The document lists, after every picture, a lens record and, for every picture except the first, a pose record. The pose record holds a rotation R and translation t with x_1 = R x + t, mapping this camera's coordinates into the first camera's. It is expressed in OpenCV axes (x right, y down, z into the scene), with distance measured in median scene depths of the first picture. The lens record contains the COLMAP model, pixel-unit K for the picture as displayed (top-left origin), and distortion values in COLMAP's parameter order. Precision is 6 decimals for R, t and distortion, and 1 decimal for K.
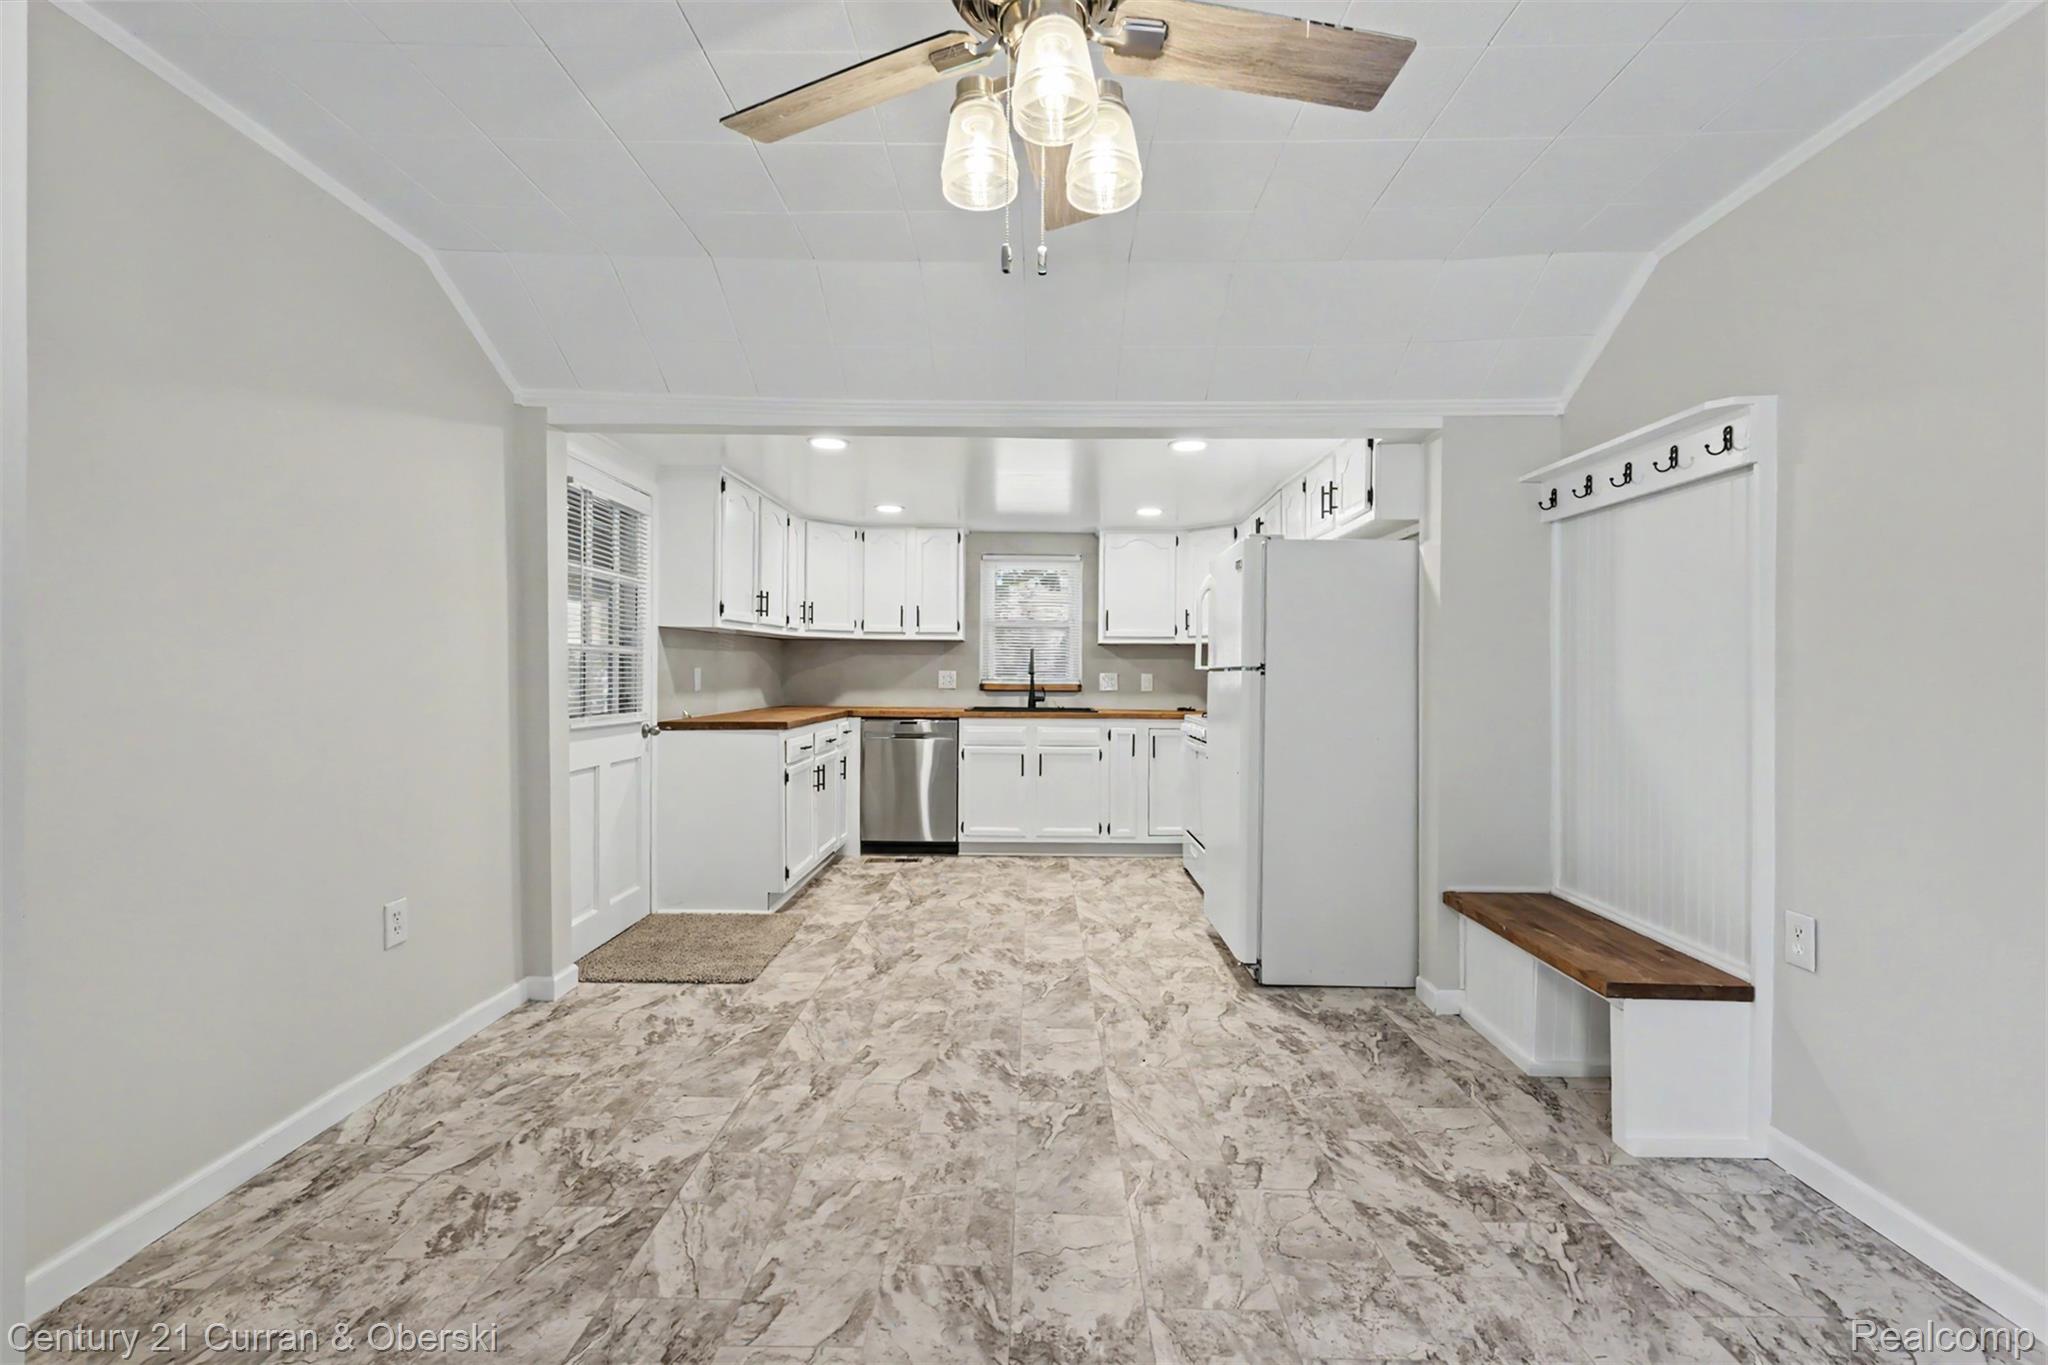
lens RADIAL K [[897.7, 0, 1026.7], [0, 897.7, 676.5], [0, 0, 1]] dist [-0.000472, -0.000260]
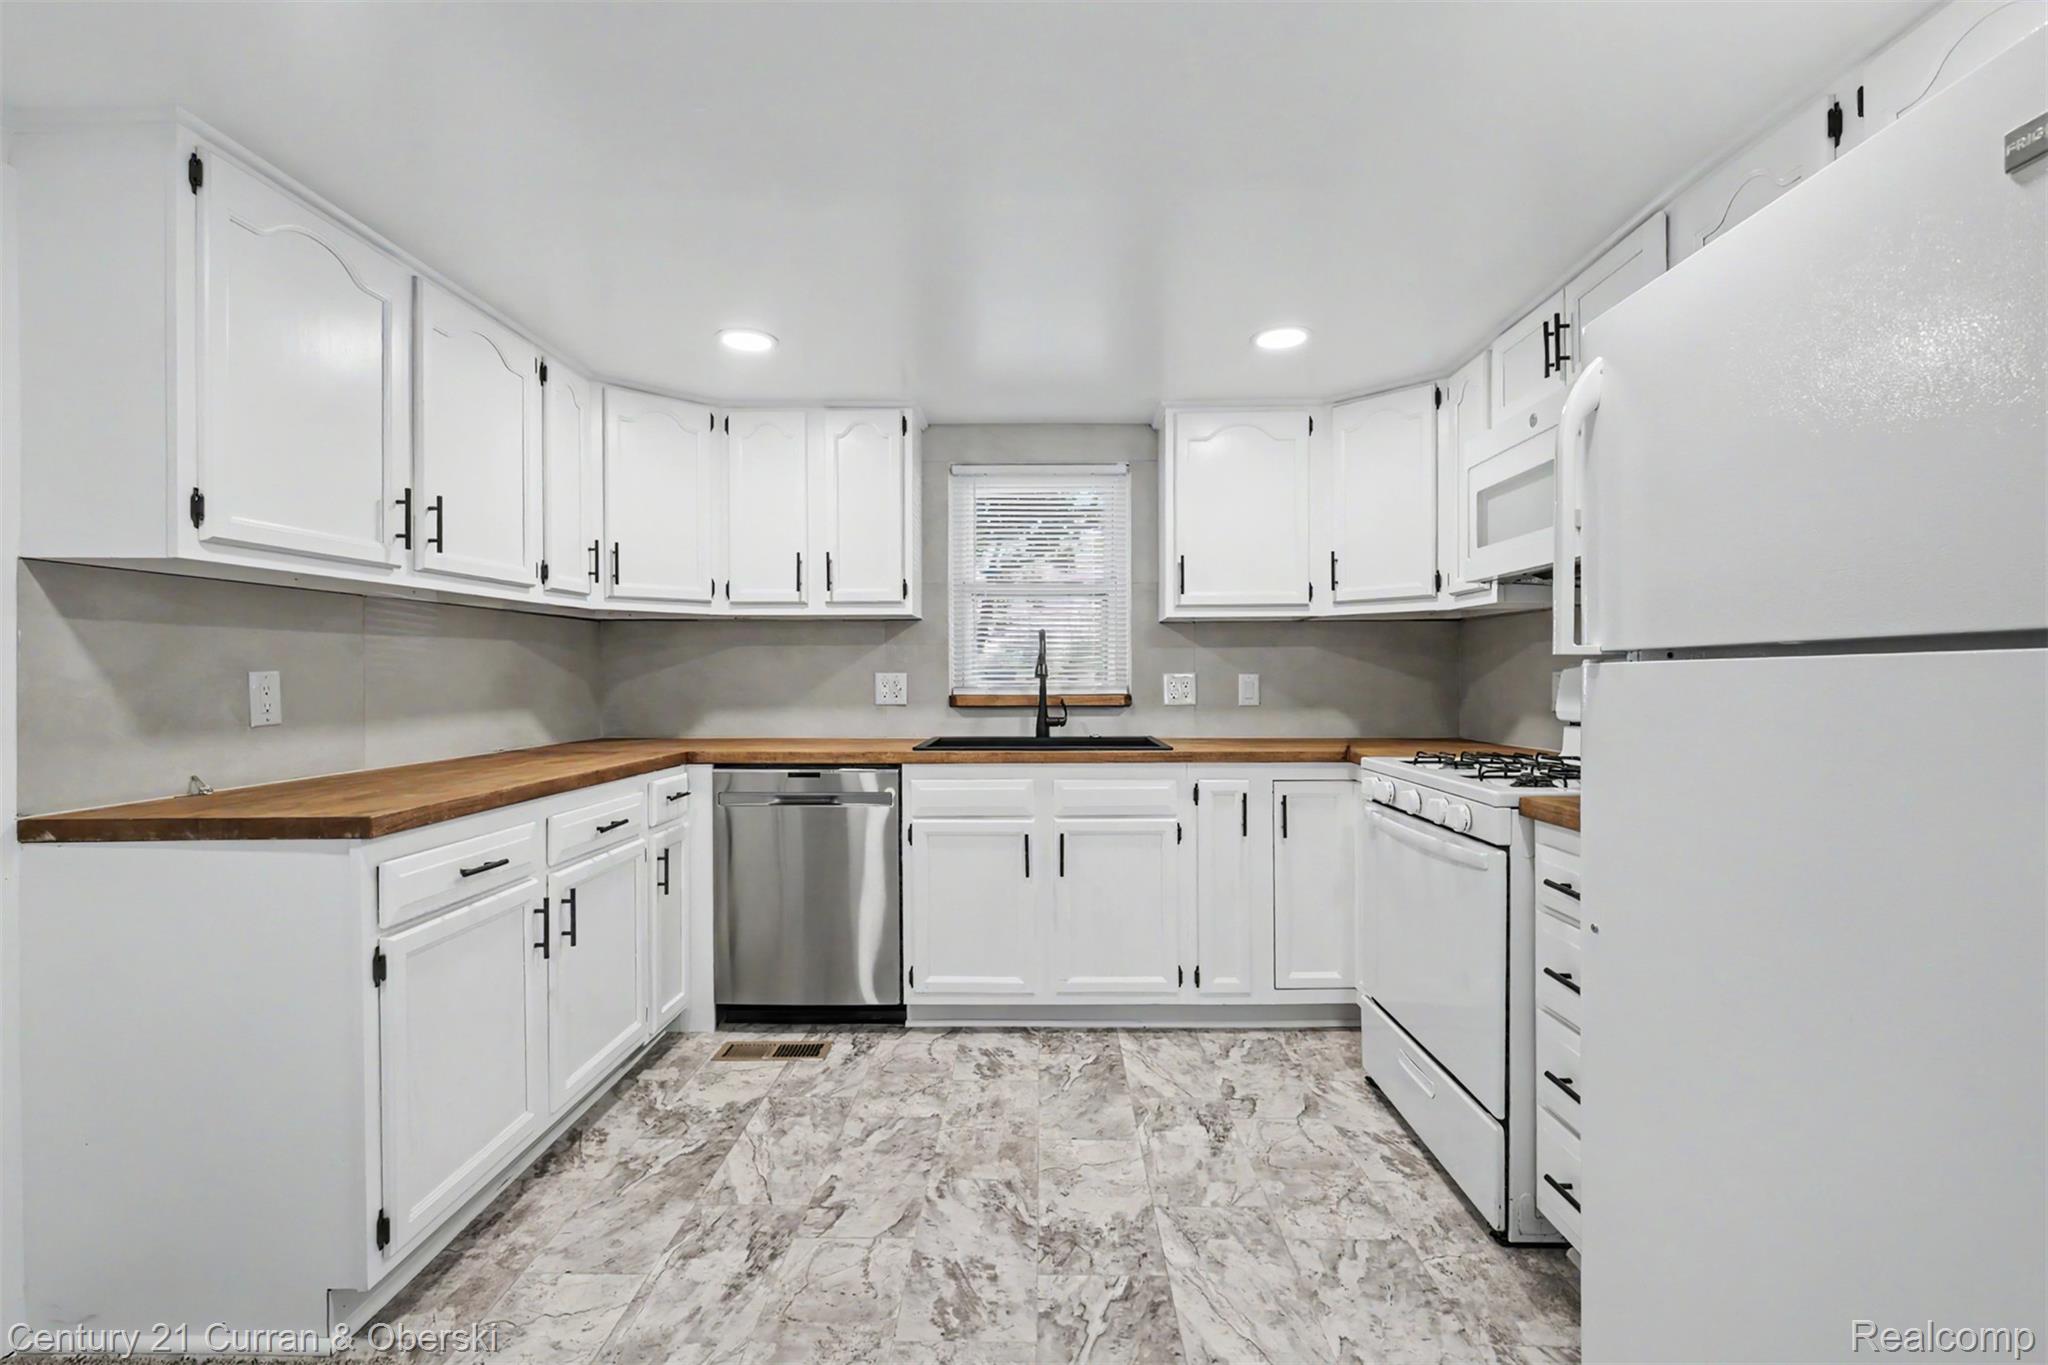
lens RADIAL K [[897.7, 0, 1026.7], [0, 897.7, 676.5], [0, 0, 1]] dist [-0.000472, -0.000260]
pose [[0.999898, -0.012500, -0.006876, 0.000082], [0.012474, 0.999915, -0.003797, -0.001072], [0.006923, 0.003711, 0.999969, 0.561561]]
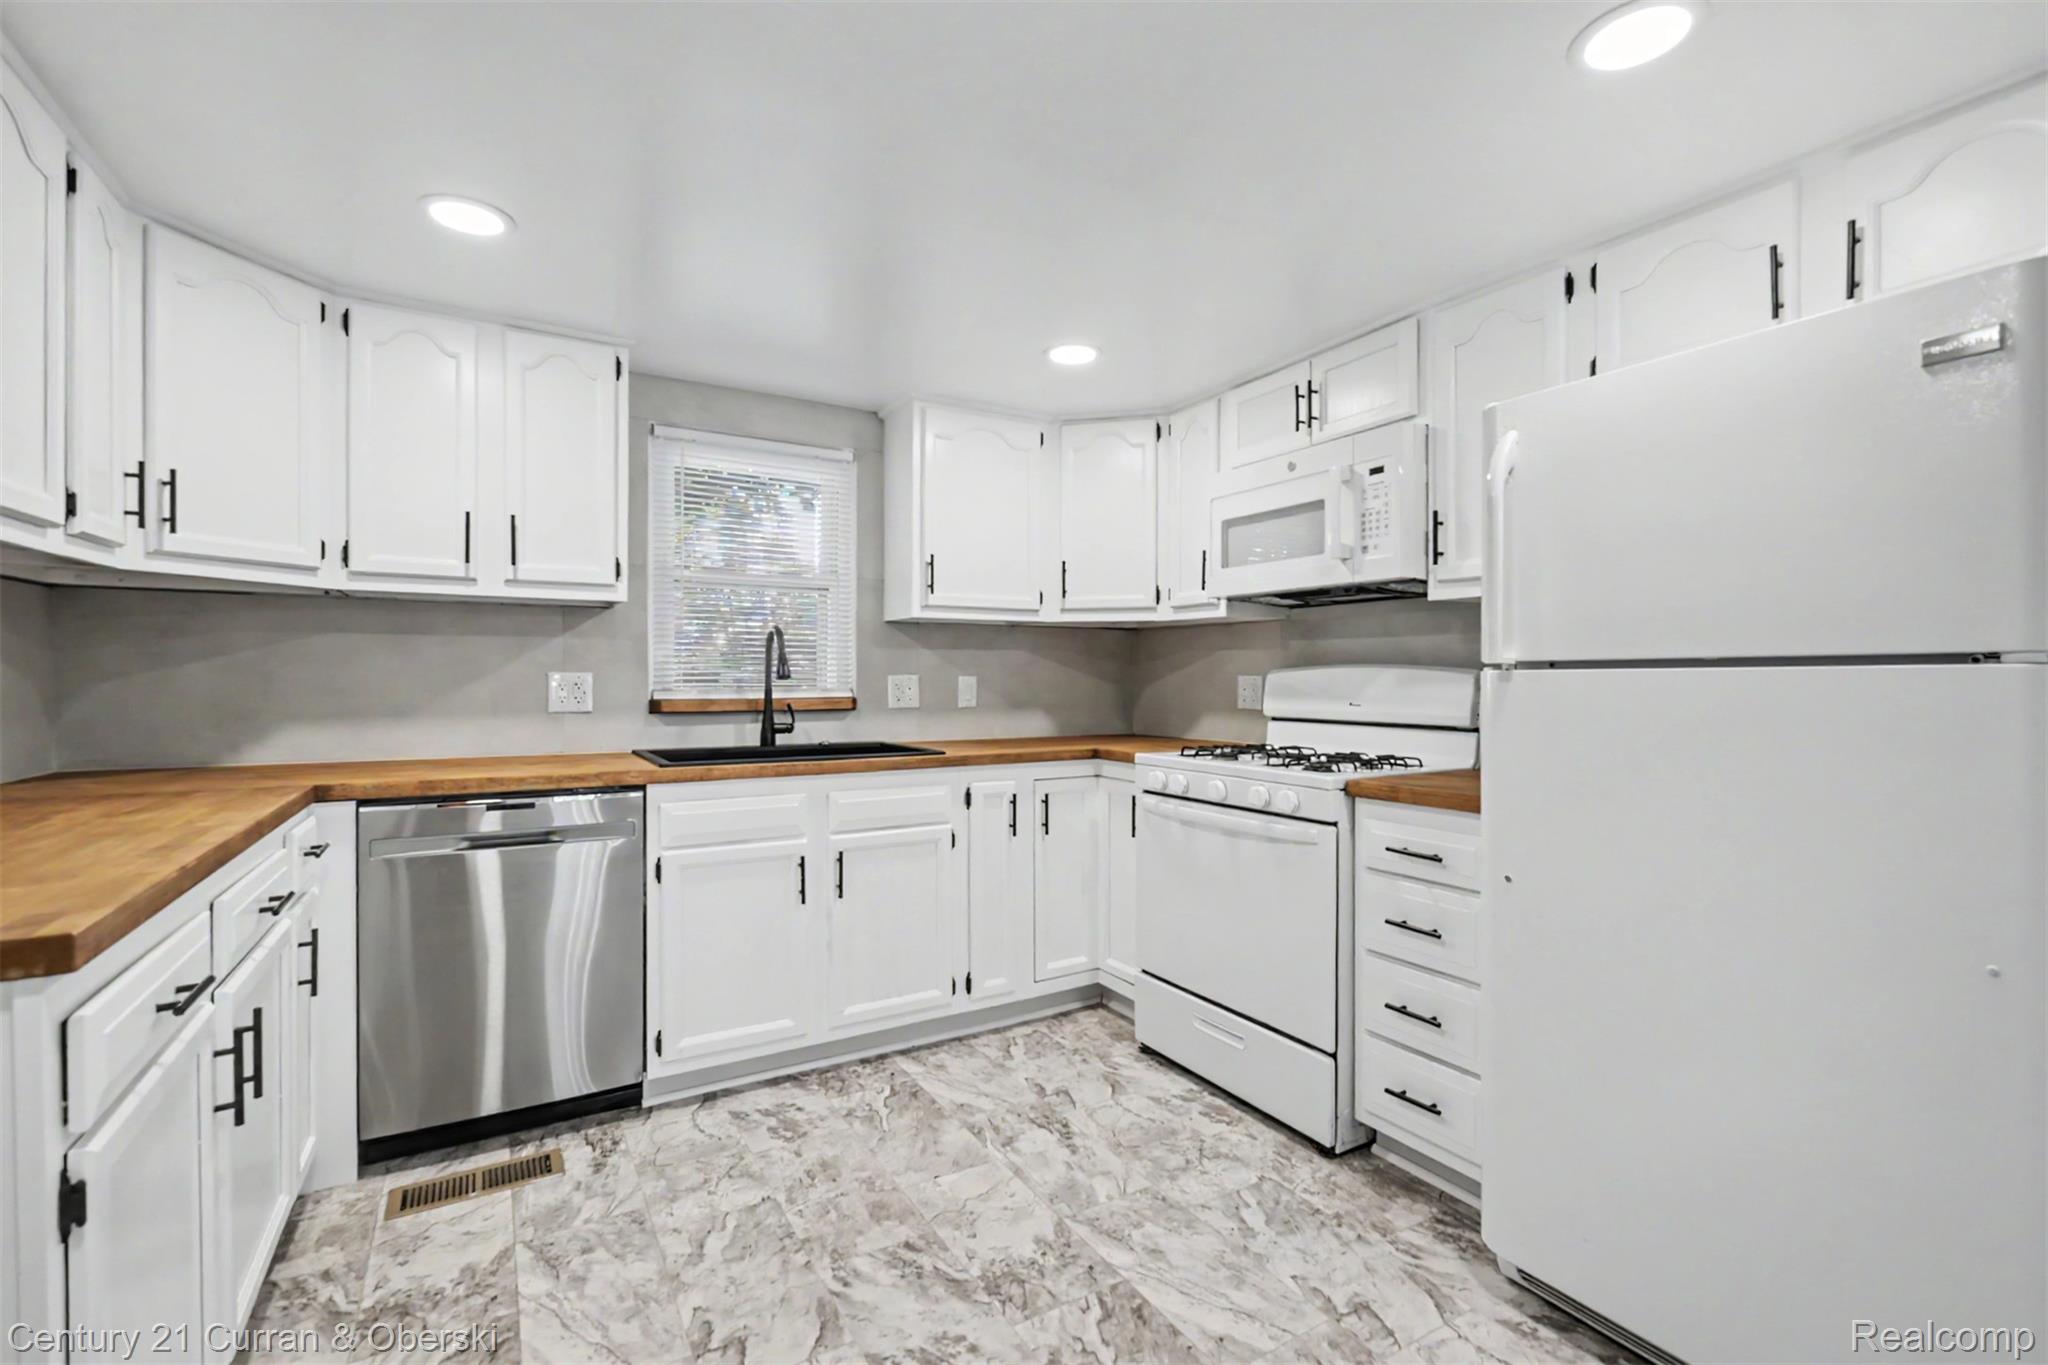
lens RADIAL K [[908.1, 0, 1023.8], [0, 908.1, 678.0], [0, 0, 1]] dist [0.000568, 0.000105]
pose [[0.853238, -0.008529, 0.521452, -0.168707], [0.008578, 0.999961, 0.002320, -0.003470], [-0.521451, 0.002494, 0.853278, 0.631765]]
